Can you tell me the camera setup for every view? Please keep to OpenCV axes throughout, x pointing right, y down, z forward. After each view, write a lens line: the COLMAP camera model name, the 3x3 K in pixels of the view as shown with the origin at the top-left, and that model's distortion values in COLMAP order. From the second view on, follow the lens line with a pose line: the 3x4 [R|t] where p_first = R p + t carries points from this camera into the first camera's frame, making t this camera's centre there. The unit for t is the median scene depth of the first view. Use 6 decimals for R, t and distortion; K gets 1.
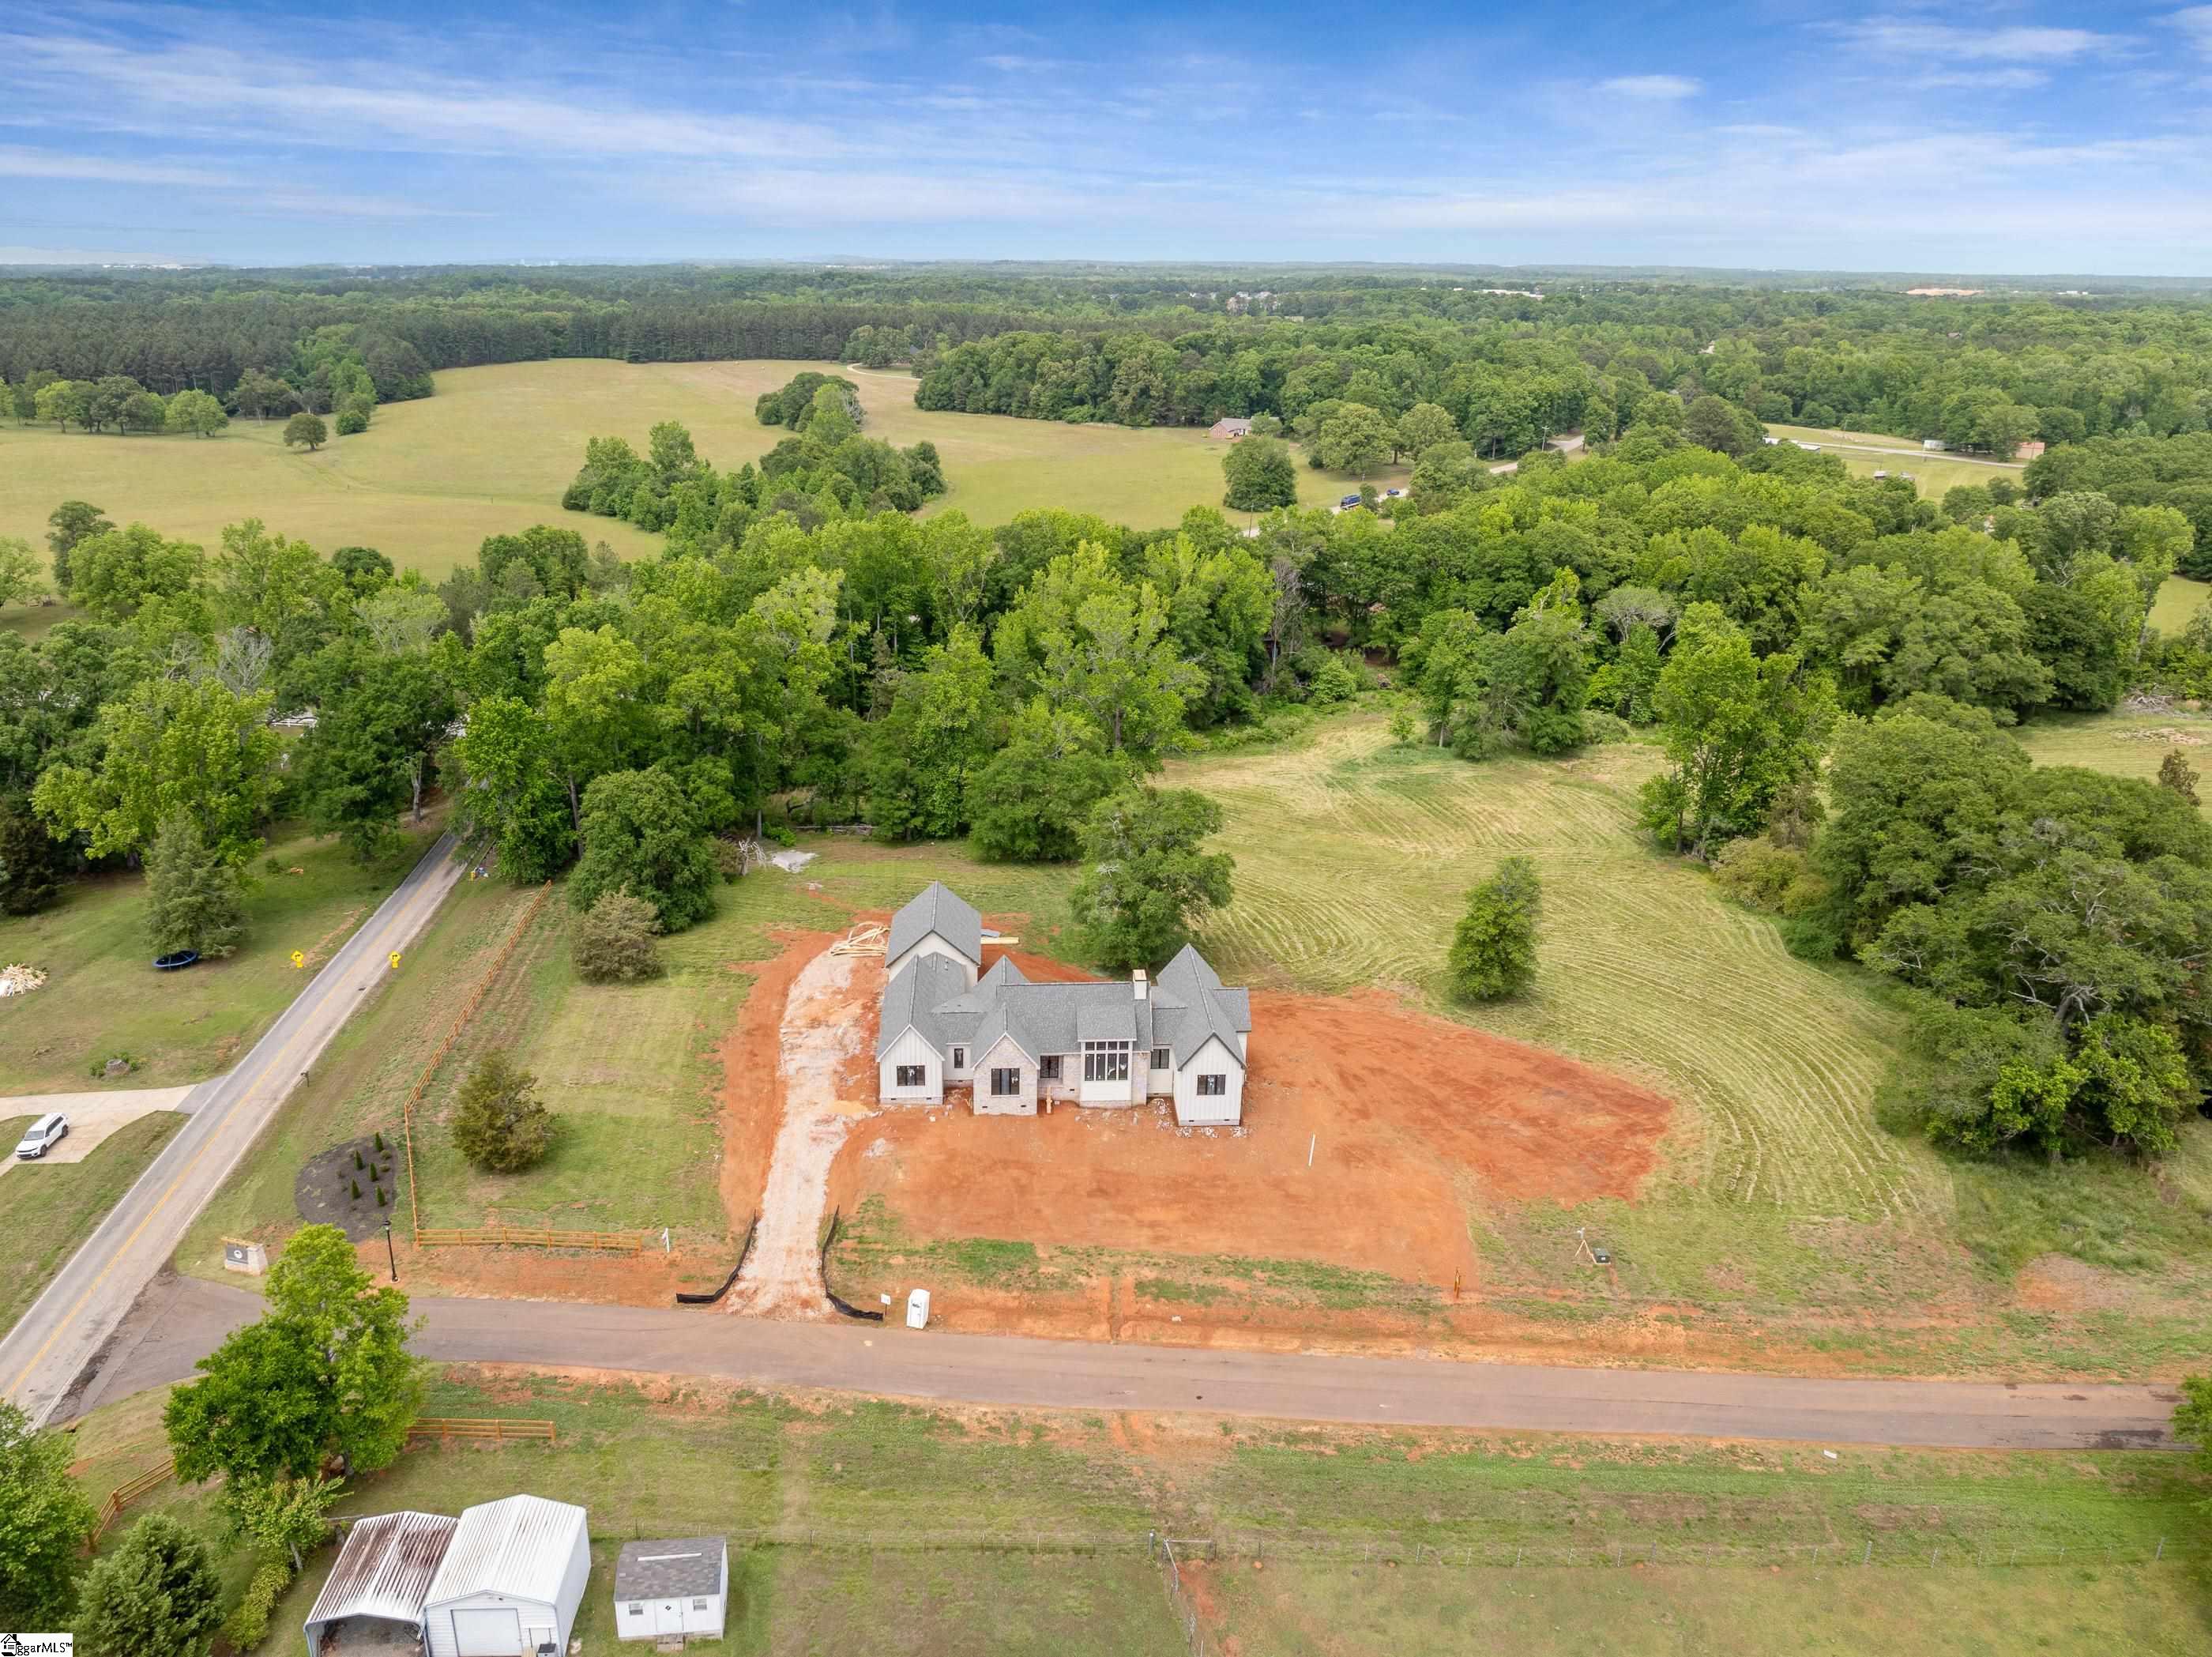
lens RADIAL K [[1643.1, 0, 1014.5], [0, 1643.1, 831.3], [0, 0, 1]] dist [-0.030560, 0.000786]
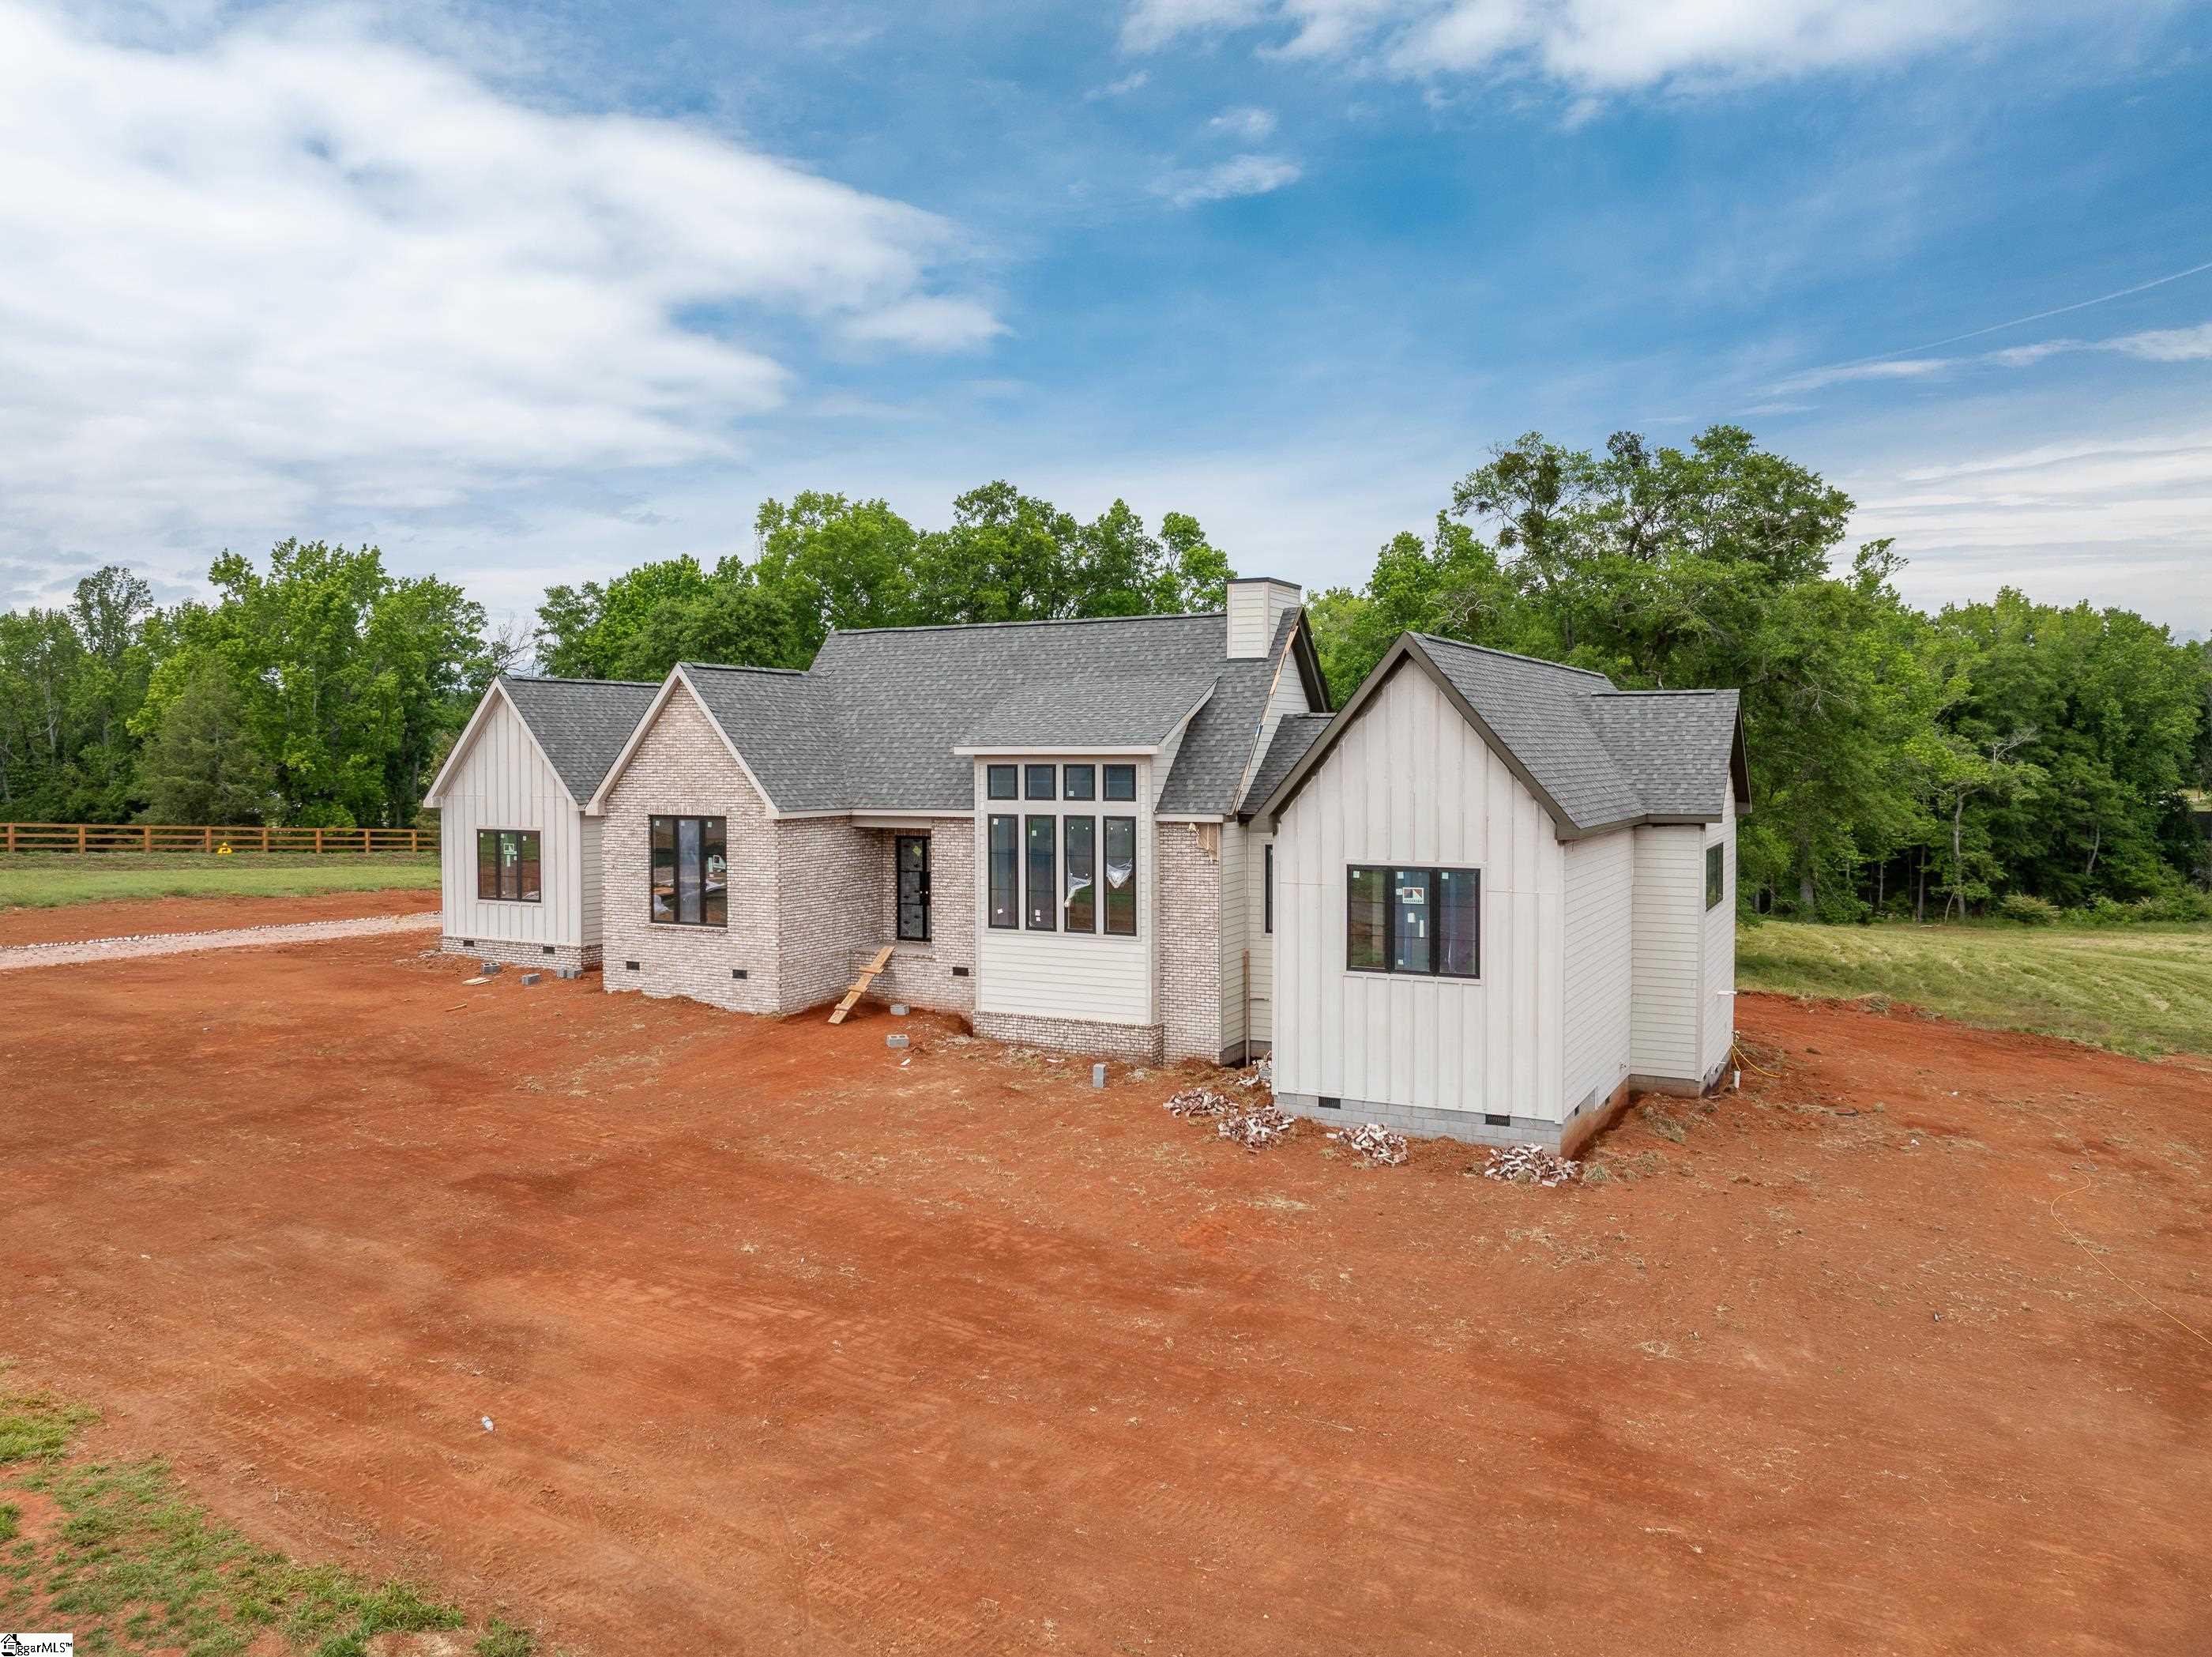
lens RADIAL K [[1617.1, 0, 1118.8], [0, 1617.1, 833.8], [0, 0, 1]] dist [-0.053679, 0.035009]
pose [[0.881815, 0.037668, -0.470089, 0.179907], [-0.169131, 0.955755, -0.240681, 0.195411], [0.440224, 0.291743, 0.849170, 0.785732]]
